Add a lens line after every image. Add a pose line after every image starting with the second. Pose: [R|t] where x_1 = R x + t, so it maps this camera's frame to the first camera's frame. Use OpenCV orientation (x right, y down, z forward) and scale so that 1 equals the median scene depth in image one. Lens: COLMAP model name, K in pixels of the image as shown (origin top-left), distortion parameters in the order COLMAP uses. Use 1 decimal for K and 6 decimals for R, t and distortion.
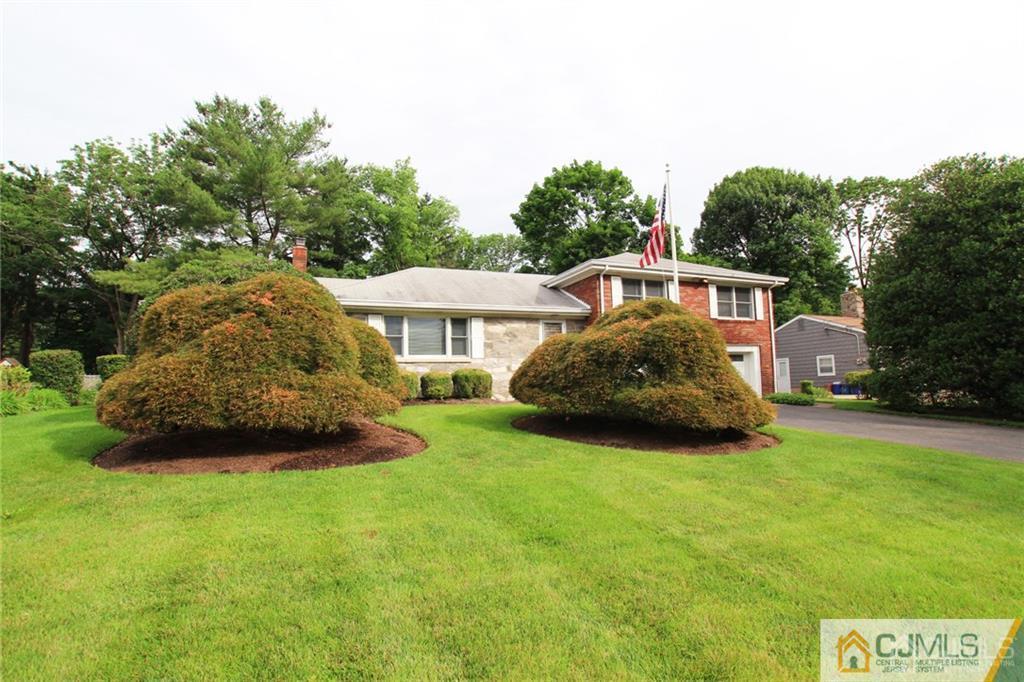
lens RADIAL K [[518.0, 0, 525.9], [0, 518.0, 348.1], [0, 0, 1]] dist [-0.080007, 0.037333]
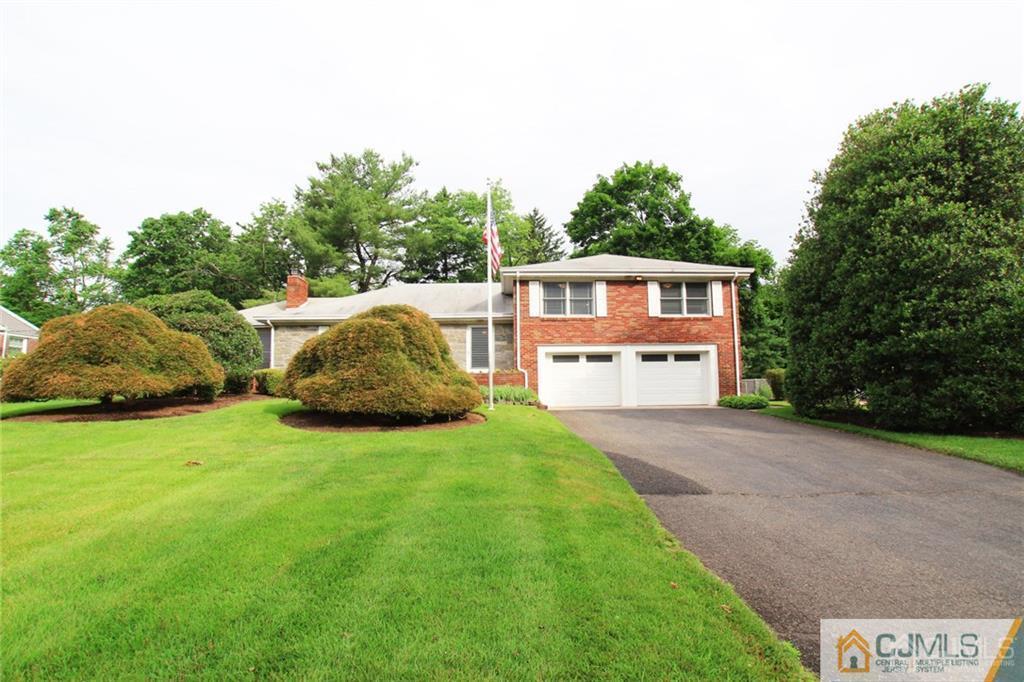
lens RADIAL K [[518.0, 0, 525.9], [0, 518.0, 348.1], [0, 0, 1]] dist [-0.080007, 0.037333]
pose [[0.926439, -0.019362, -0.375947, 0.480142], [0.014417, 0.999769, -0.015963, 0.012287], [0.376169, 0.009368, 0.926504, 0.013728]]
